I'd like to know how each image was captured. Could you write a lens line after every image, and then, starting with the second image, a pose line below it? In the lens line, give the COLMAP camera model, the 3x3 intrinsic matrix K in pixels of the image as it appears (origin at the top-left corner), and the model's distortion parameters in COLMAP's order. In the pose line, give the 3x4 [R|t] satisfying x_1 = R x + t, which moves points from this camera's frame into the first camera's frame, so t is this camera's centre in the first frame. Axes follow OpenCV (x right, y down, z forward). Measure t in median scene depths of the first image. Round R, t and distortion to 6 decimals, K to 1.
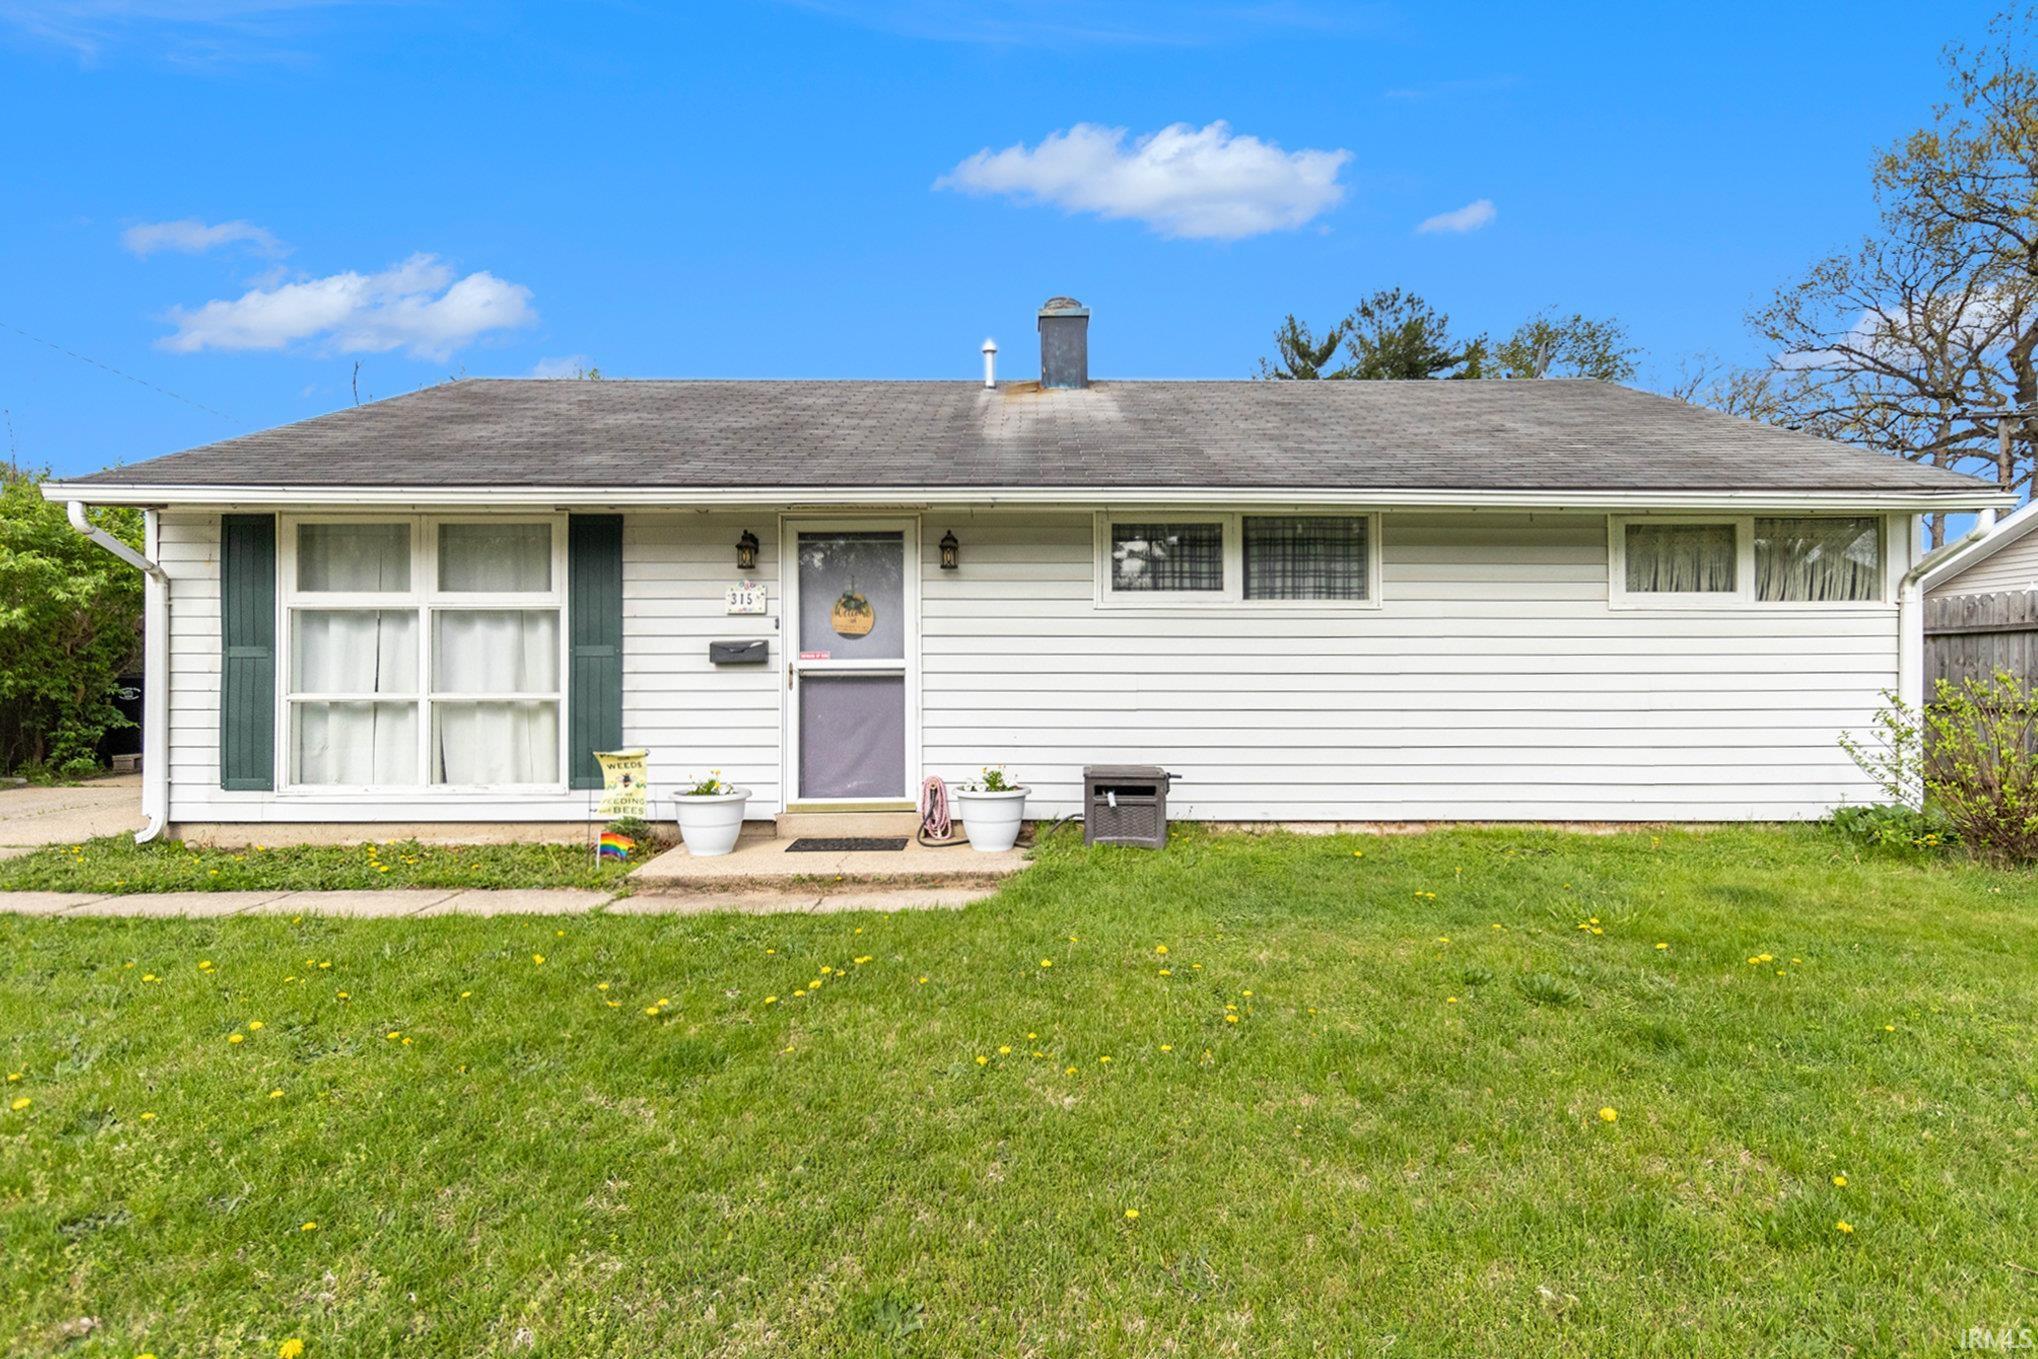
lens RADIAL K [[1005.8, 0, 1016.7], [0, 1005.8, 680.7], [0, 0, 1]] dist [0.003396, 0.000309]
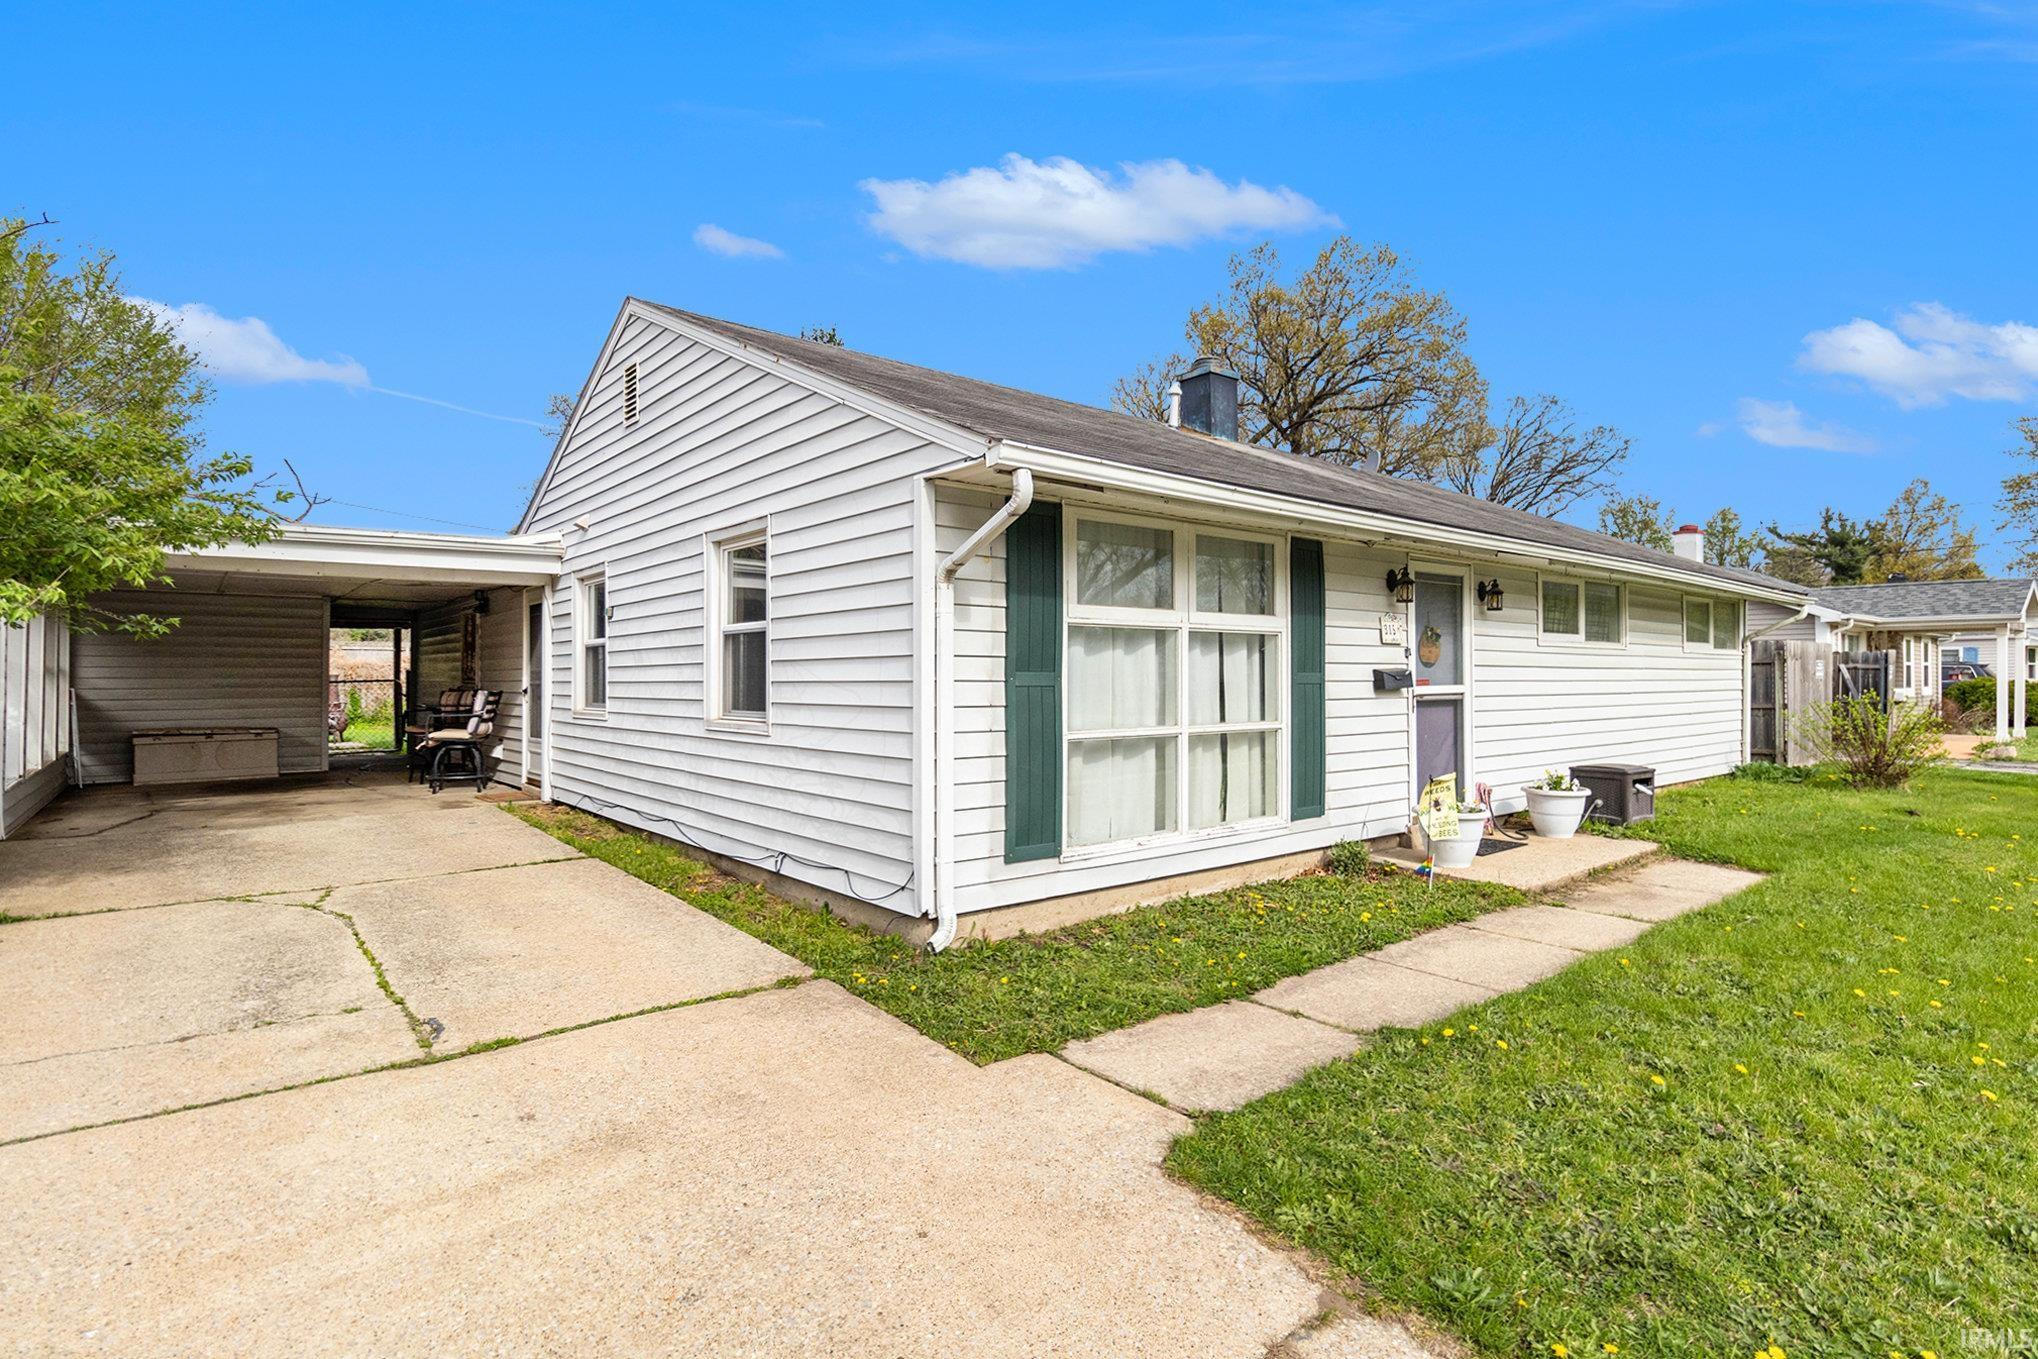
lens RADIAL K [[1005.8, 0, 1016.8], [0, 1005.8, 679.4], [0, 0, 1]] dist [0.003396, 0.000309]
pose [[0.766574, -0.001474, 0.642155, -1.265154], [-0.006497, 0.999928, 0.010051, -0.035842], [-0.642123, -0.011877, 0.766509, 0.426952]]
